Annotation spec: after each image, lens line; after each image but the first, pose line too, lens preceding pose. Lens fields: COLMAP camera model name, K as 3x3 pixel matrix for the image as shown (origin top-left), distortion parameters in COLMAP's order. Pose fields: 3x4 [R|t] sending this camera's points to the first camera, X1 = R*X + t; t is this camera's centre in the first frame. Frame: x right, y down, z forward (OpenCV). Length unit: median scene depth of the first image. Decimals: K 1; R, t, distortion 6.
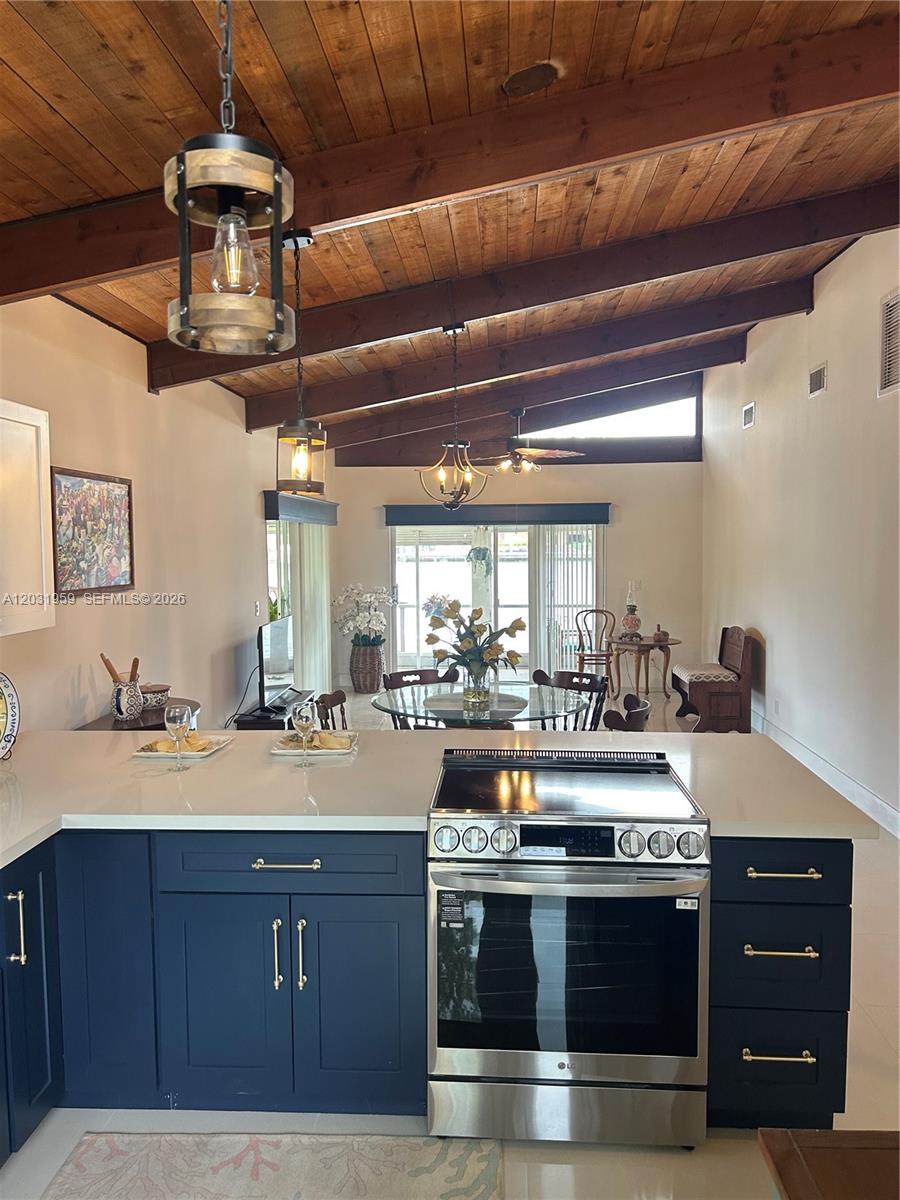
lens RADIAL K [[898.4, 0, 450.1], [0, 898.4, 595.3], [0, 0, 1]] dist [0.060680, -0.073289]
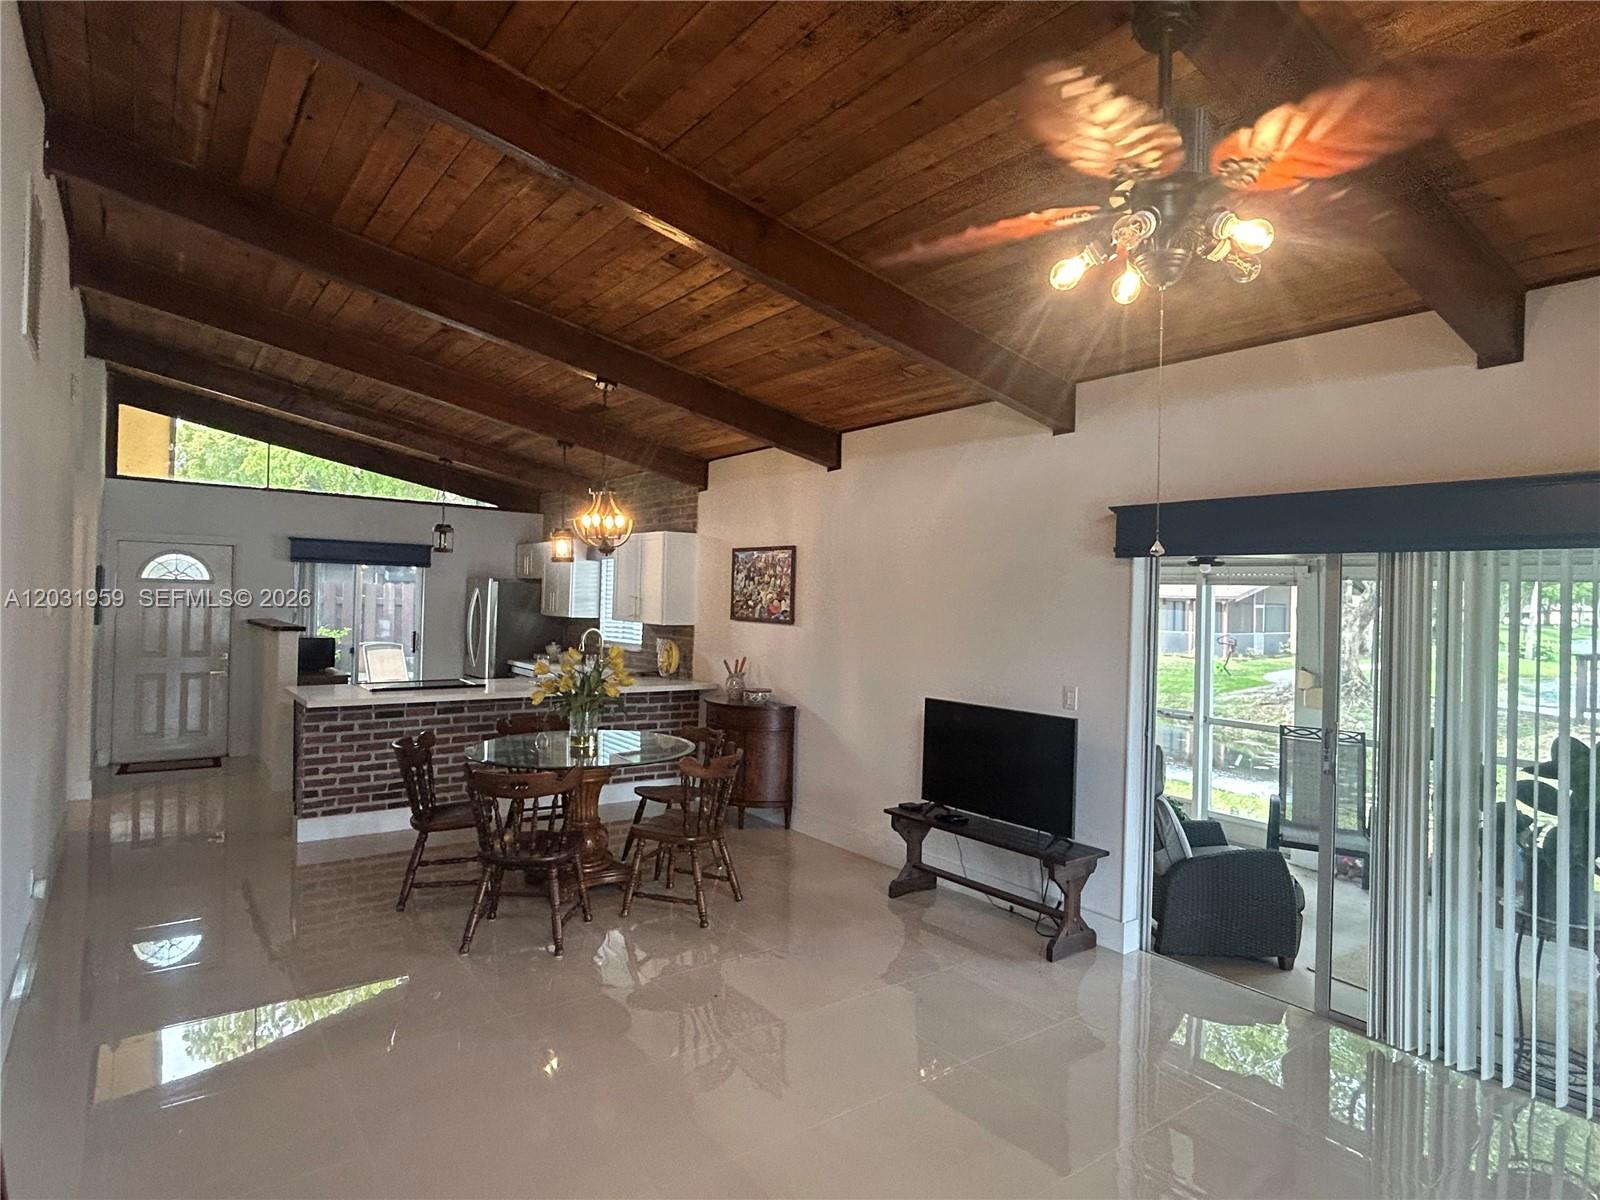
lens RADIAL K [[890.0, 0, 793.2], [0, 890.0, 587.4], [0, 0, 1]] dist [-0.001040, -0.005401]
pose [[-0.767323, -0.018522, -0.640994, 0.561228], [-0.057834, 0.997508, 0.040408, -0.127238], [0.638648, 0.068077, -0.766482, 2.205734]]
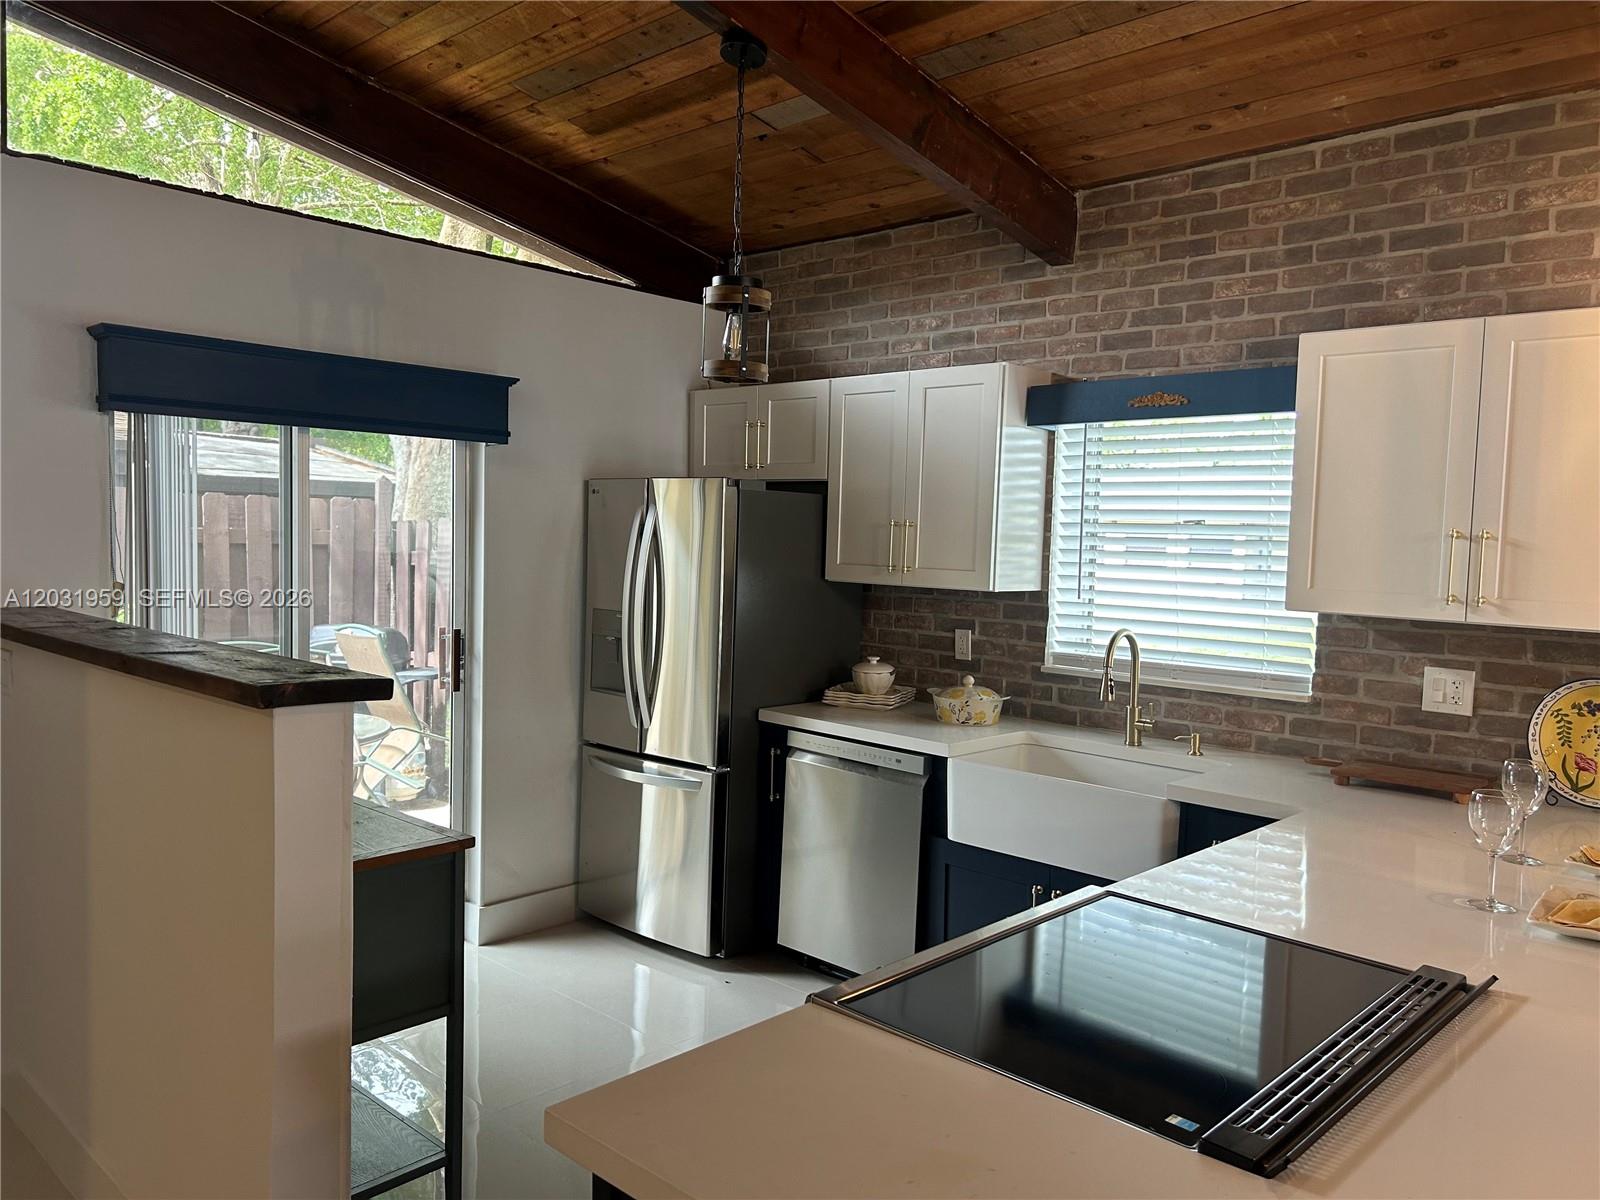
lens RADIAL K [[1197.8, 0, 805.1], [0, 1197.8, 600.3], [0, 0, 1]] dist [0.060680, -0.073289]
pose [[-0.643792, 0.039413, -0.764185, 0.461628], [-0.066935, 0.991944, 0.107550, -0.031309], [0.762268, 0.120391, -0.635967, 0.802722]]
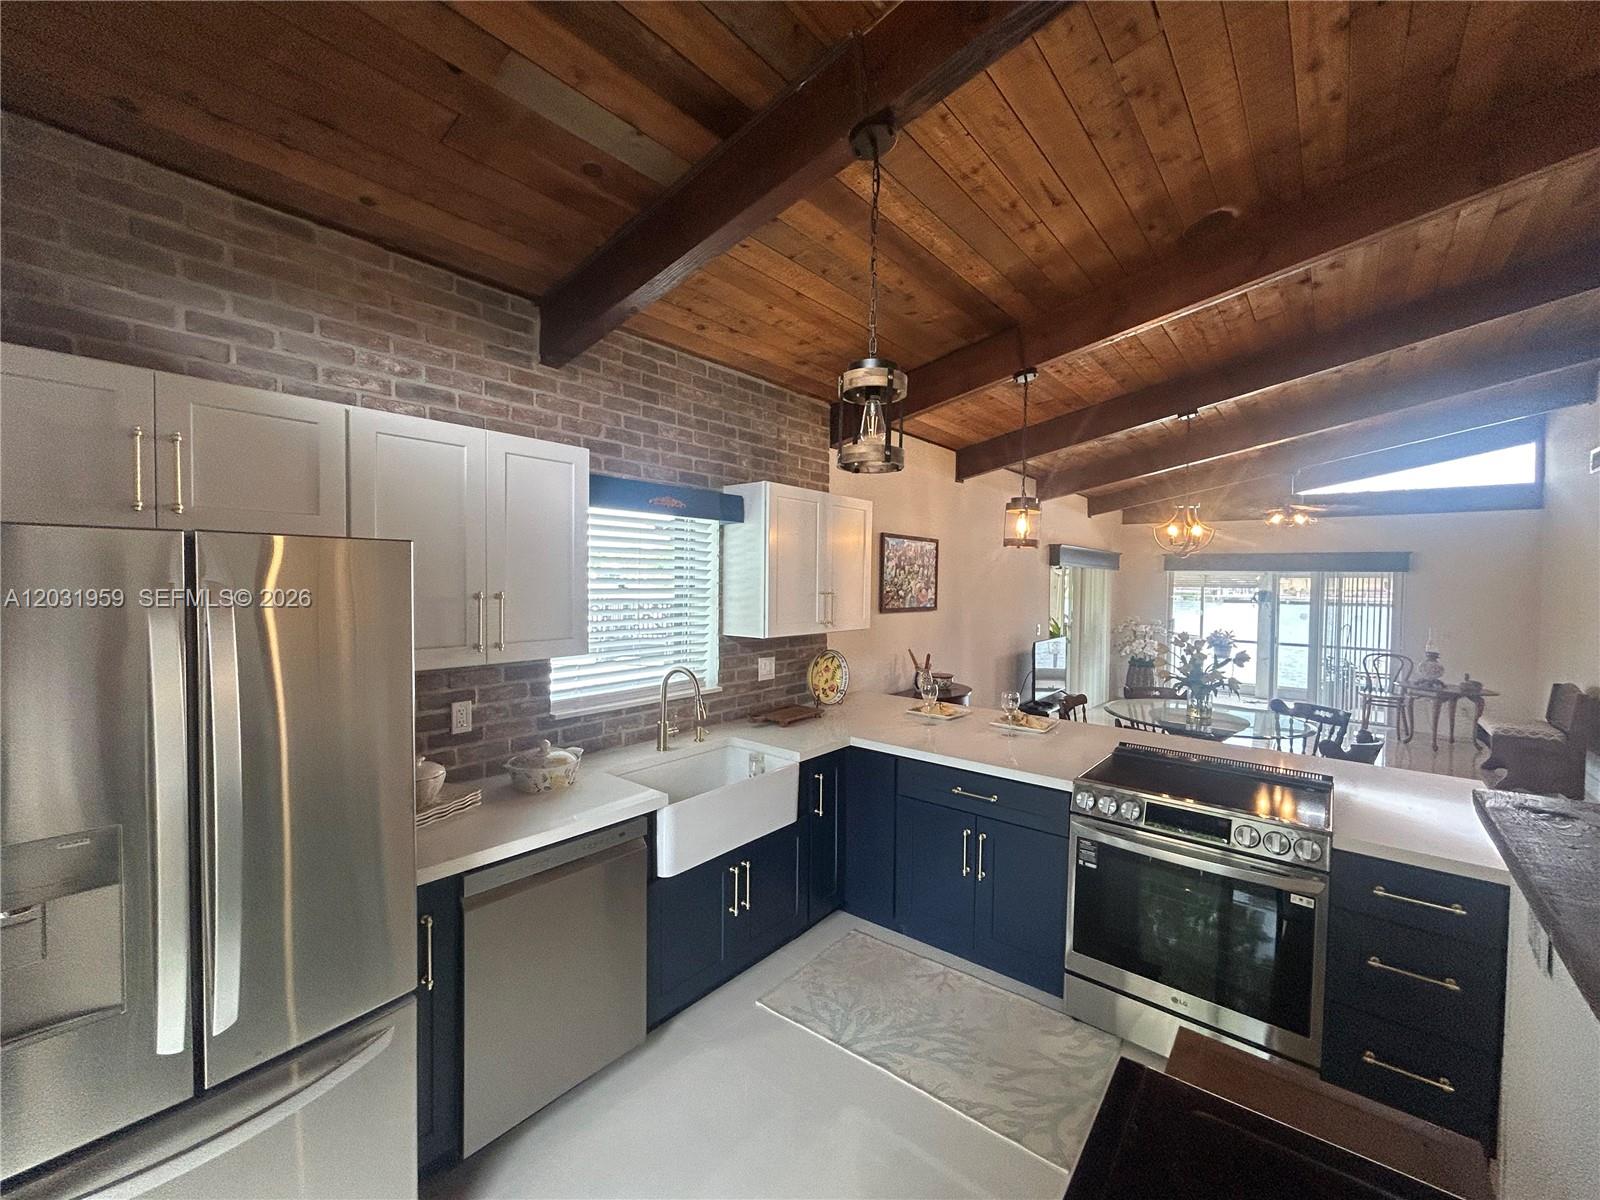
lens RADIAL K [[651.9, 0, 798.3], [0, 651.9, 593.5], [0, 0, 1]] dist [-0.002782, 0.000829]
pose [[0.806063, 0.032963, -0.590911, 0.124375], [-0.056403, 0.998182, -0.021257, 0.002092], [0.589136, 0.050464, 0.806456, -0.037110]]
